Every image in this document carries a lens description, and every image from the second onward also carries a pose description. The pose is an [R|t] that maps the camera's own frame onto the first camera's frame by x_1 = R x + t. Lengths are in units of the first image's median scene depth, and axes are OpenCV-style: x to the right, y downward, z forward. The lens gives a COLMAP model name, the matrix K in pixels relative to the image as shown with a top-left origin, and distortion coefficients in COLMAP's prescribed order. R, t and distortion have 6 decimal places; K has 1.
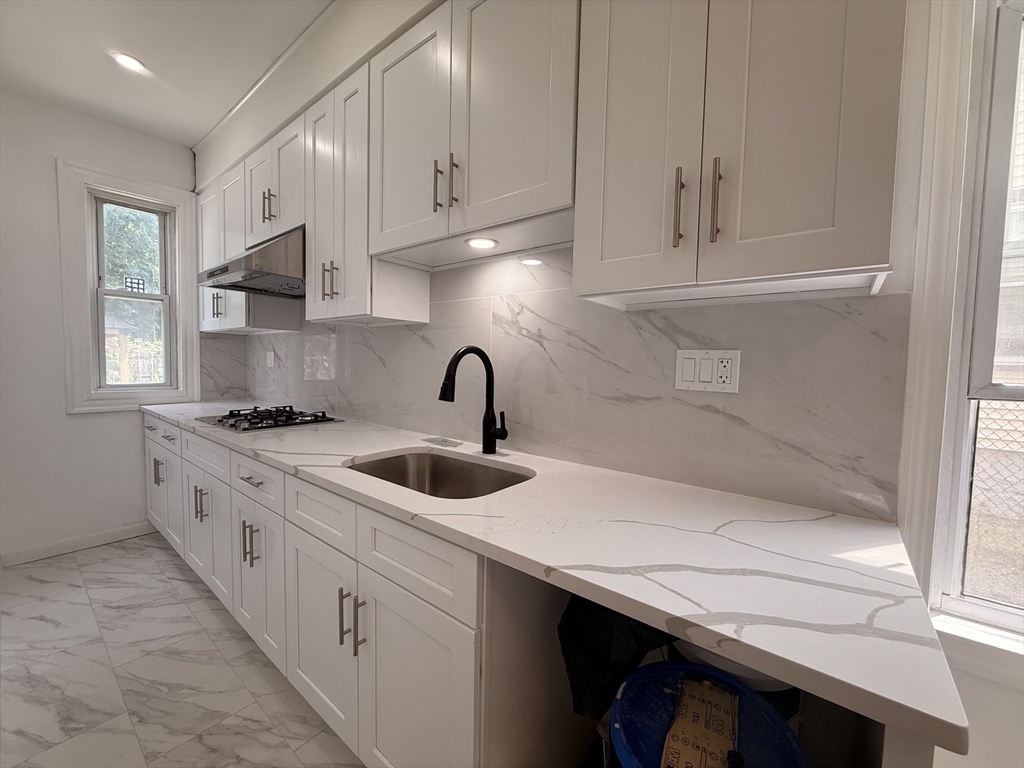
lens RADIAL K [[411.7, 0, 512.0], [0, 411.7, 382.7], [0, 0, 1]] dist [-0.001323, 0.000824]
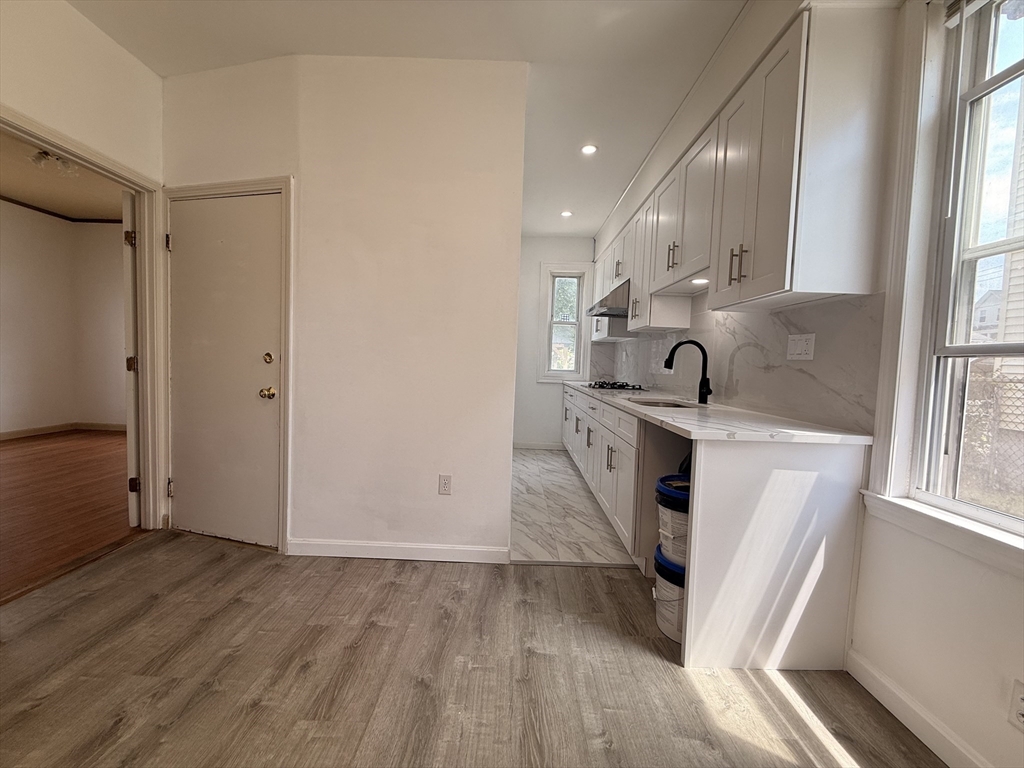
lens RADIAL K [[411.7, 0, 511.9], [0, 411.7, 383.7], [0, 0, 1]] dist [-0.001323, 0.000824]
pose [[0.623576, 0.042184, -0.780624, 0.551665], [-0.061364, 0.998103, 0.004917, 0.093603], [0.779351, 0.044836, 0.624982, -0.472224]]
